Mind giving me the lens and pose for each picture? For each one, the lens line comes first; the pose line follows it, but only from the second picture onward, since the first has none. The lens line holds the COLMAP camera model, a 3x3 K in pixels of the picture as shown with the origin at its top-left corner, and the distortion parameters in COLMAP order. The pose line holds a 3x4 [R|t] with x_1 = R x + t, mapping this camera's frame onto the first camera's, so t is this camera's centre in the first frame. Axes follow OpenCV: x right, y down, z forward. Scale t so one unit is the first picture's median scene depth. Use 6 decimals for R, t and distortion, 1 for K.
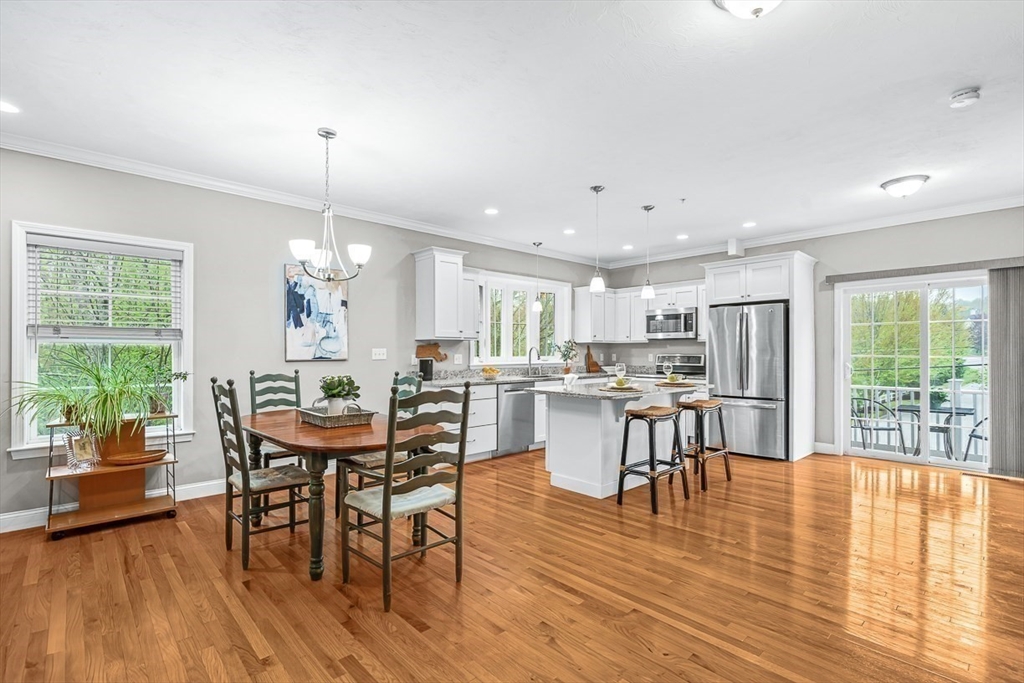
lens RADIAL K [[476.8, 0, 501.9], [0, 476.8, 349.6], [0, 0, 1]] dist [0.000929, -0.001917]
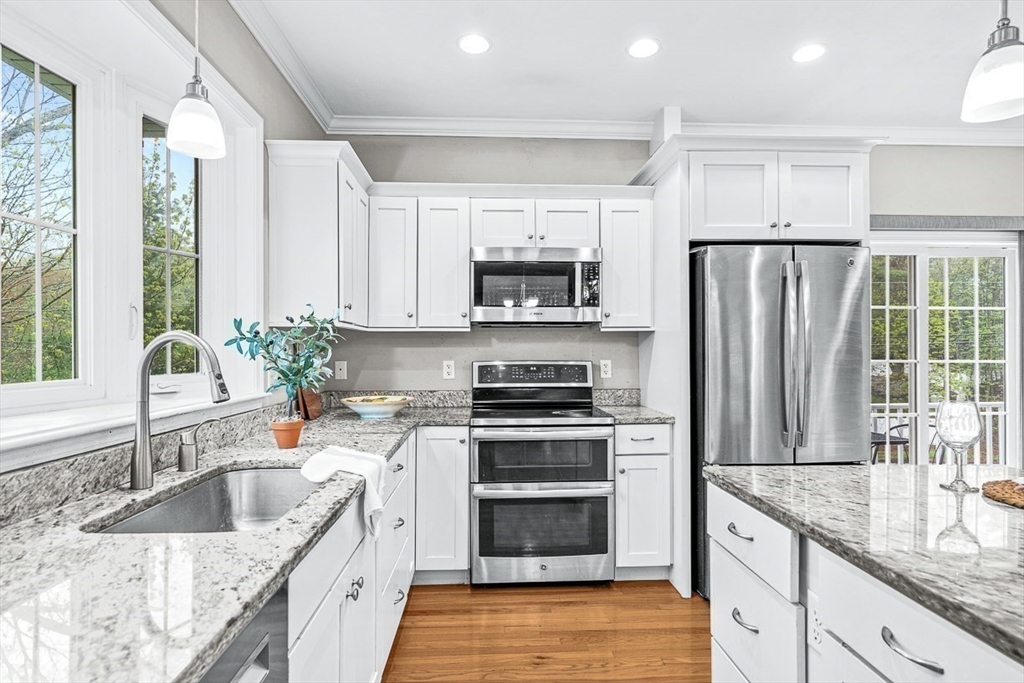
lens RADIAL K [[542.2, 0, 506.0], [0, 542.2, 349.5], [0, 0, 1]] dist [0.002578, 0.000434]
pose [[0.640694, 0.001826, 0.767794, -0.013688], [-0.003496, 0.999994, 0.000539, -0.000517], [-0.767788, -0.003030, 0.640696, 0.745427]]
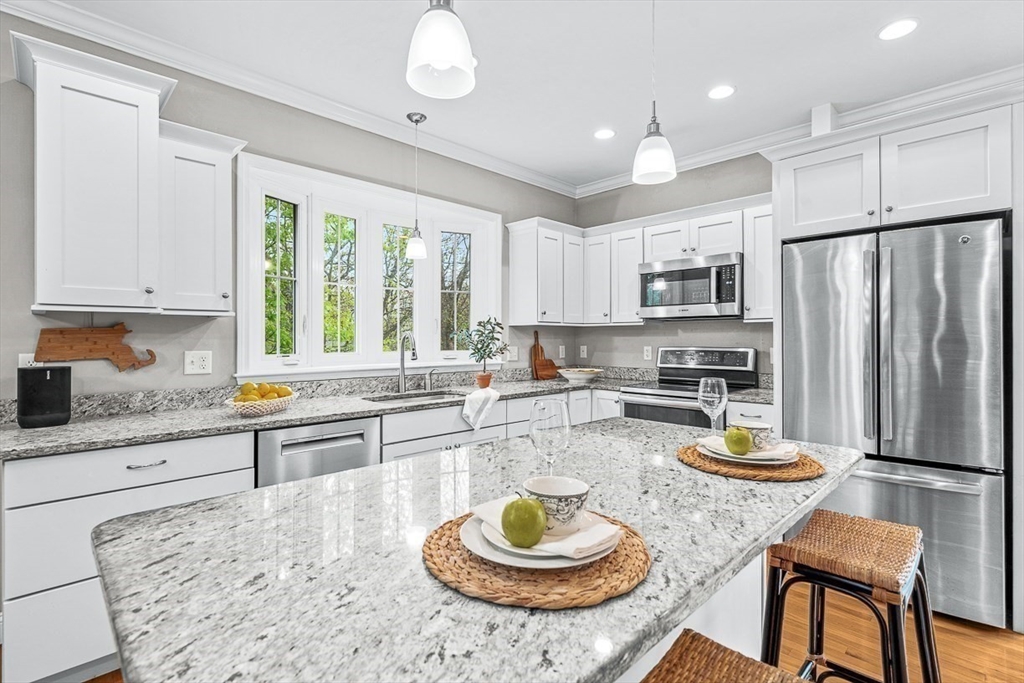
lens RADIAL K [[476.8, 0, 510.2], [0, 476.8, 334.6], [0, 0, 1]] dist [0.000929, -0.001917]
pose [[0.999248, 0.000553, 0.038769, 0.147276], [-0.000445, 0.999996, -0.002800, -0.002776], [-0.038771, 0.002780, 0.999244, 0.509409]]
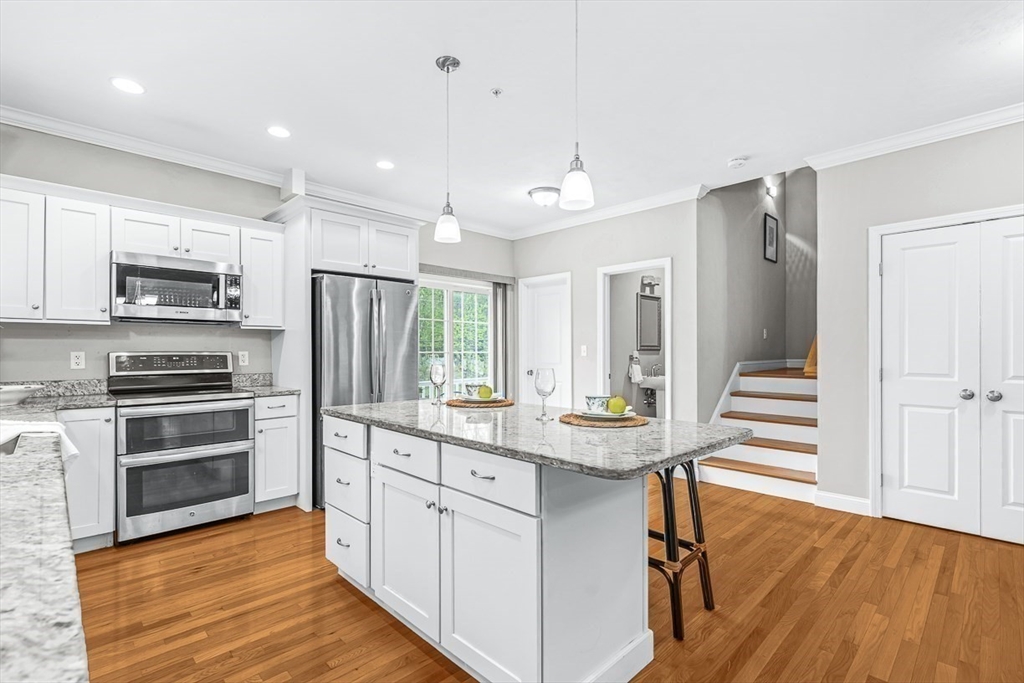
lens RADIAL K [[476.8, 0, 515.6], [0, 476.8, 350.6], [0, 0, 1]] dist [0.000929, -0.001917]
pose [[-0.042406, 0.001502, 0.999099, -0.152292], [-0.004848, 0.999987, -0.001709, 0.007980], [-0.999089, -0.004916, -0.042398, 0.696075]]
